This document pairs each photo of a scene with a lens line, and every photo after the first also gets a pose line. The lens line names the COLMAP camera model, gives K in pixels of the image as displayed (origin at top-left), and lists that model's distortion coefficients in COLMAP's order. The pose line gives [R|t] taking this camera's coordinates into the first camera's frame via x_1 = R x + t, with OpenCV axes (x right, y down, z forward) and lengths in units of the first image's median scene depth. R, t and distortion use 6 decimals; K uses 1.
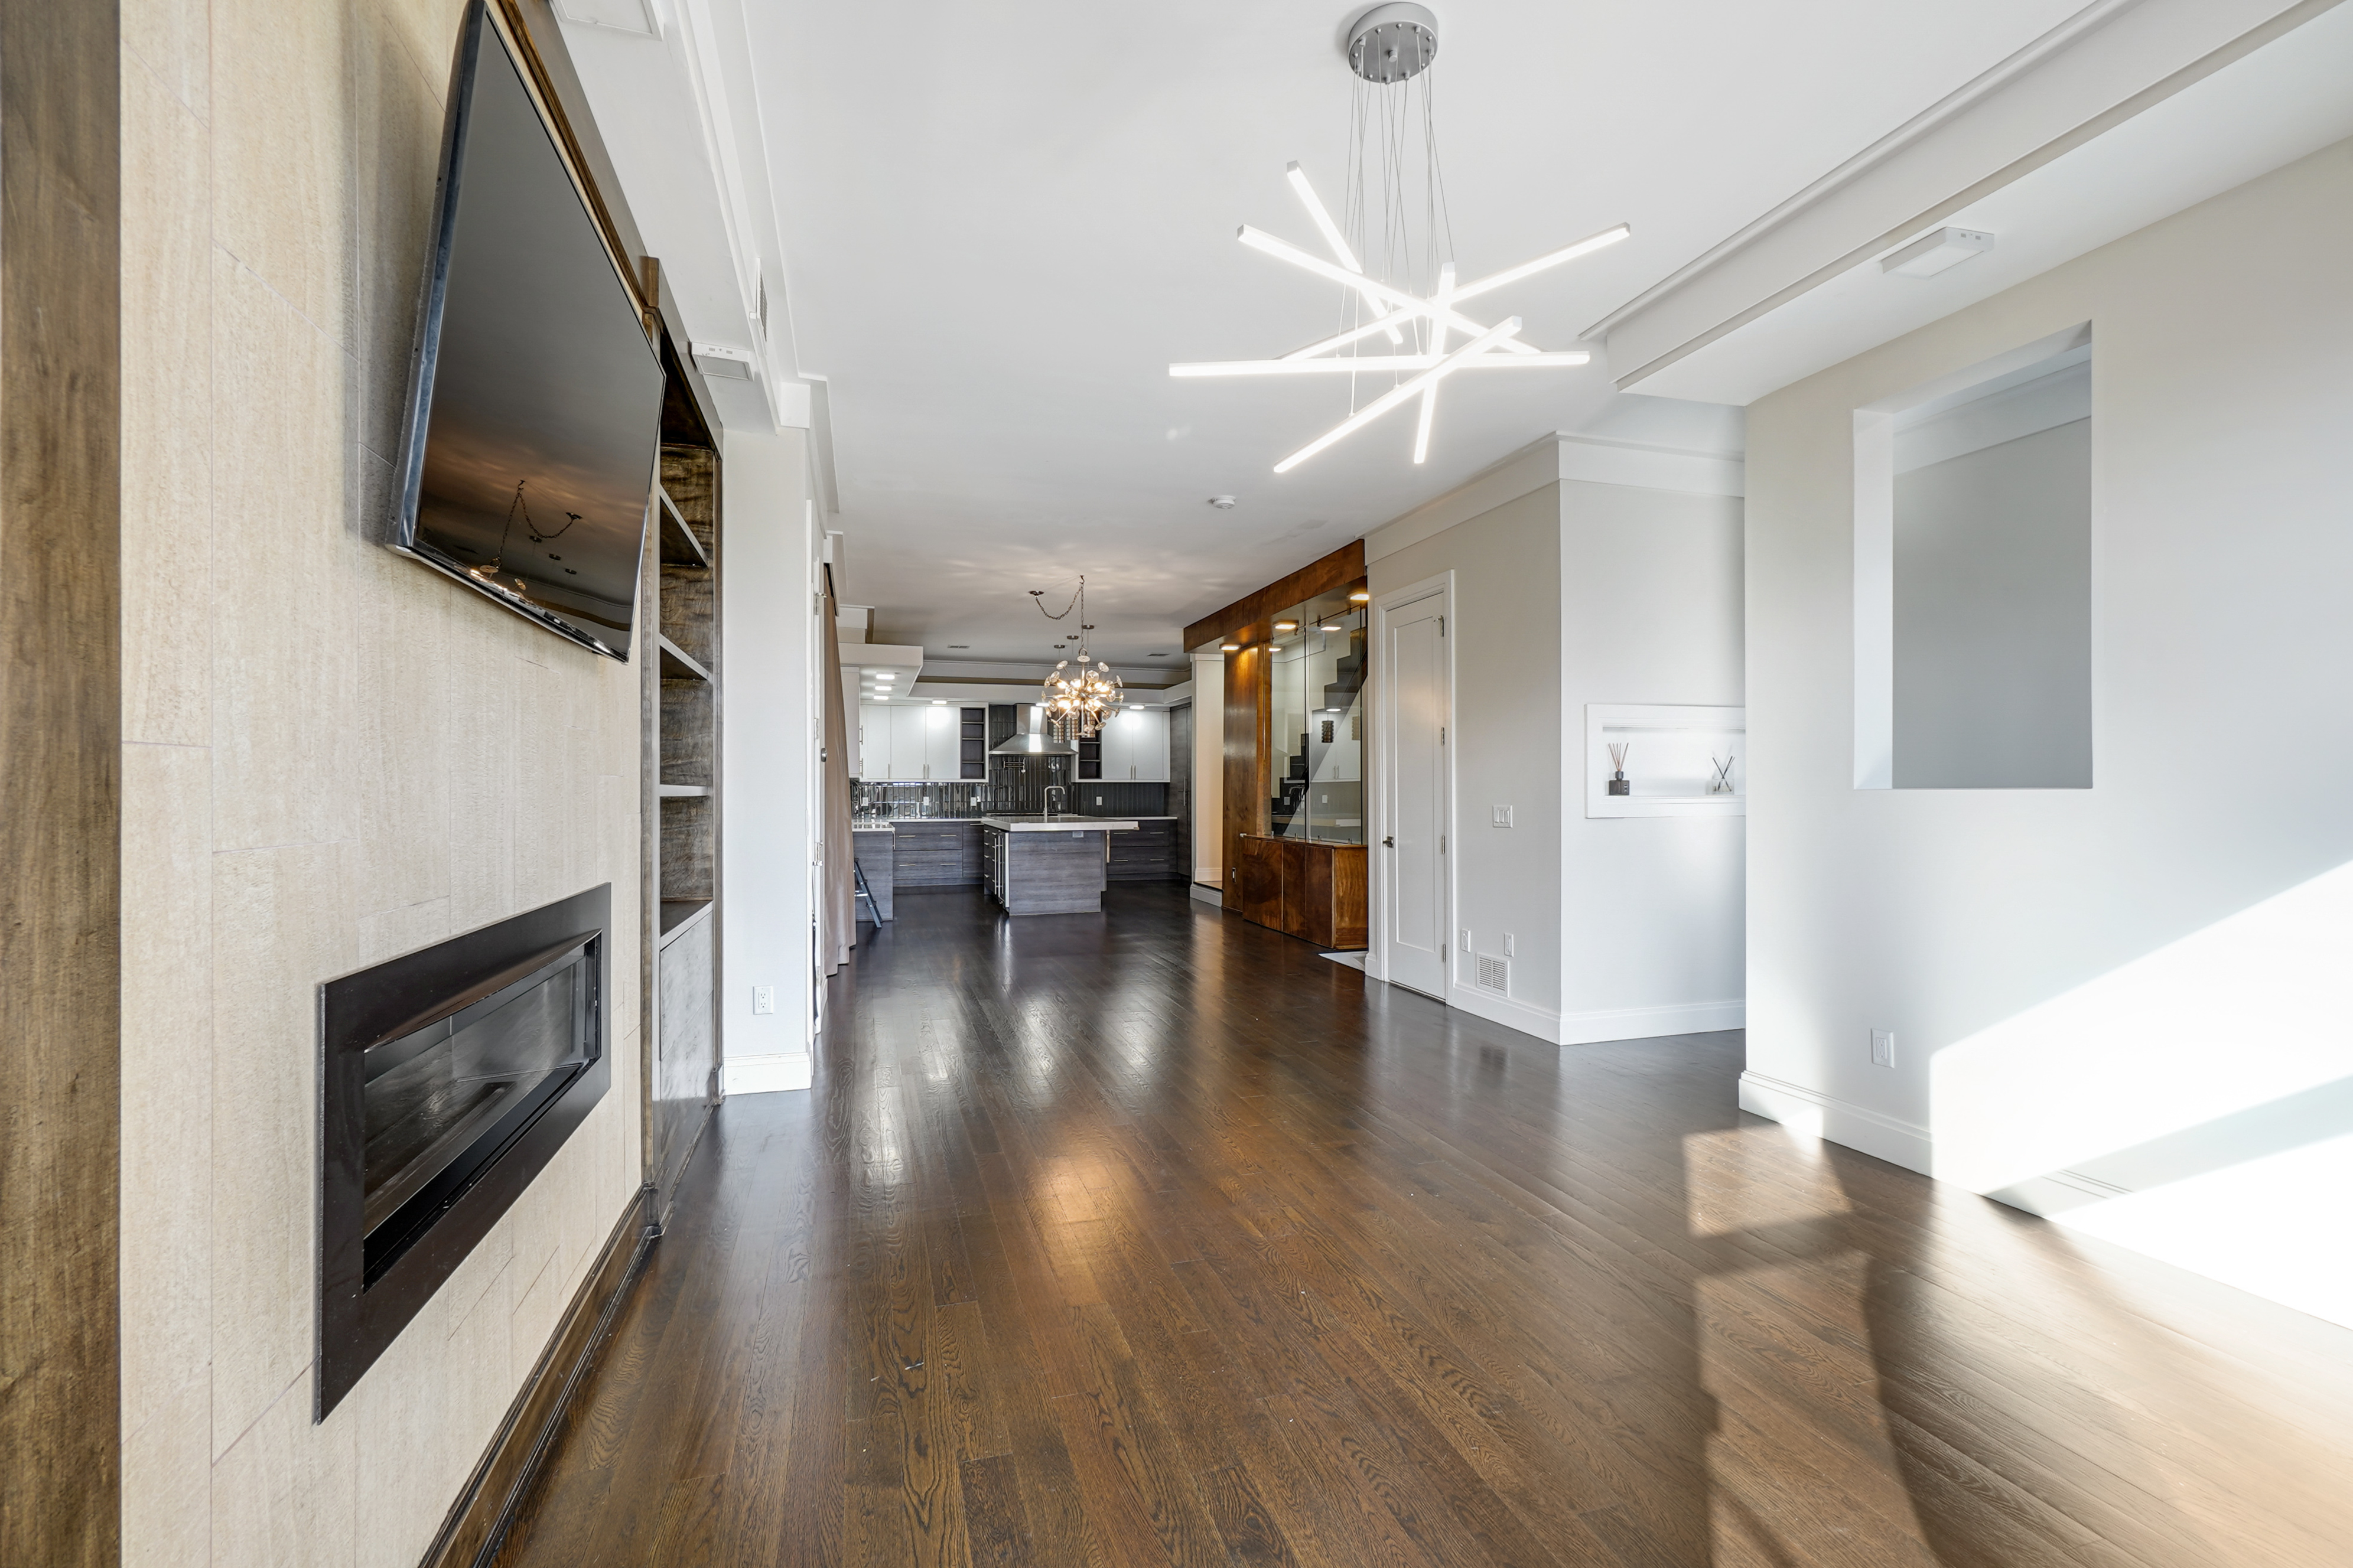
lens RADIAL K [[1020.3, 0, 1179.5], [0, 1020.3, 780.3], [0, 0, 1]] dist [-0.000254, 0.000163]
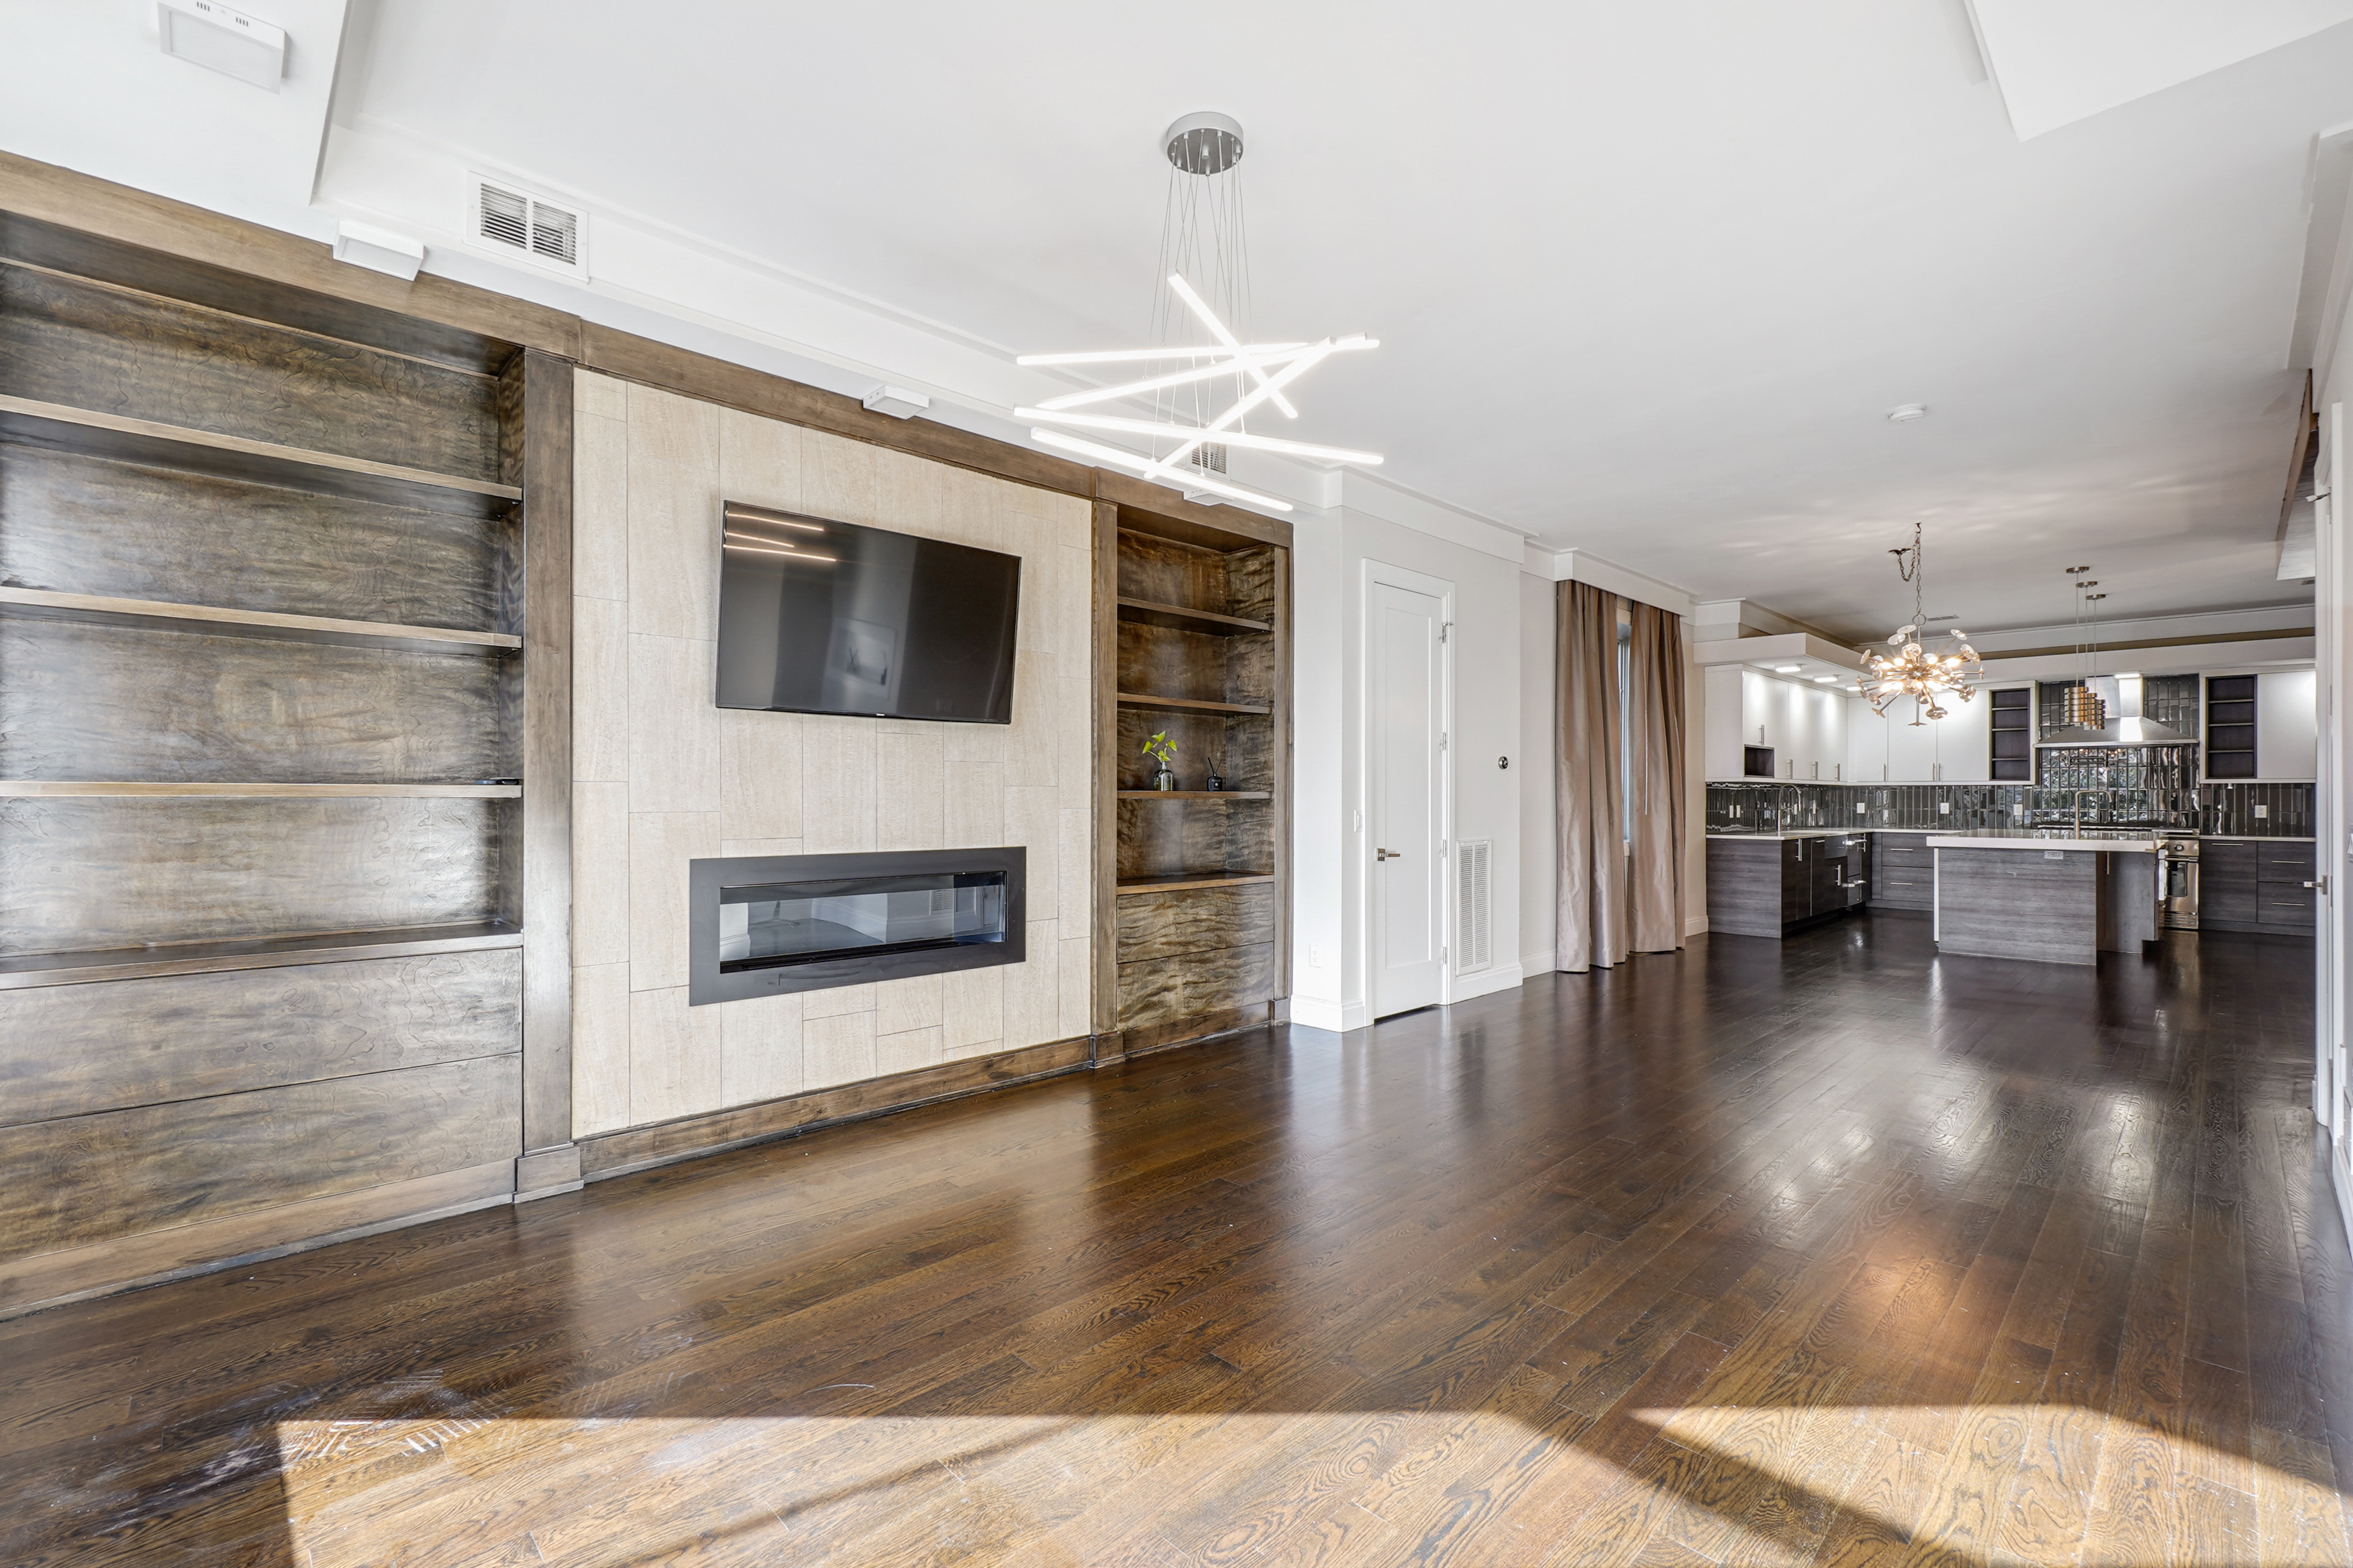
lens RADIAL K [[1020.3, 0, 1176.6], [0, 1020.3, 790.2], [0, 0, 1]] dist [-0.000254, 0.000163]
pose [[0.446629, 0.001231, -0.894719, 0.279557], [0.005583, 0.999976, 0.004163, -0.000811], [0.894702, -0.006854, 0.446611, 0.105207]]
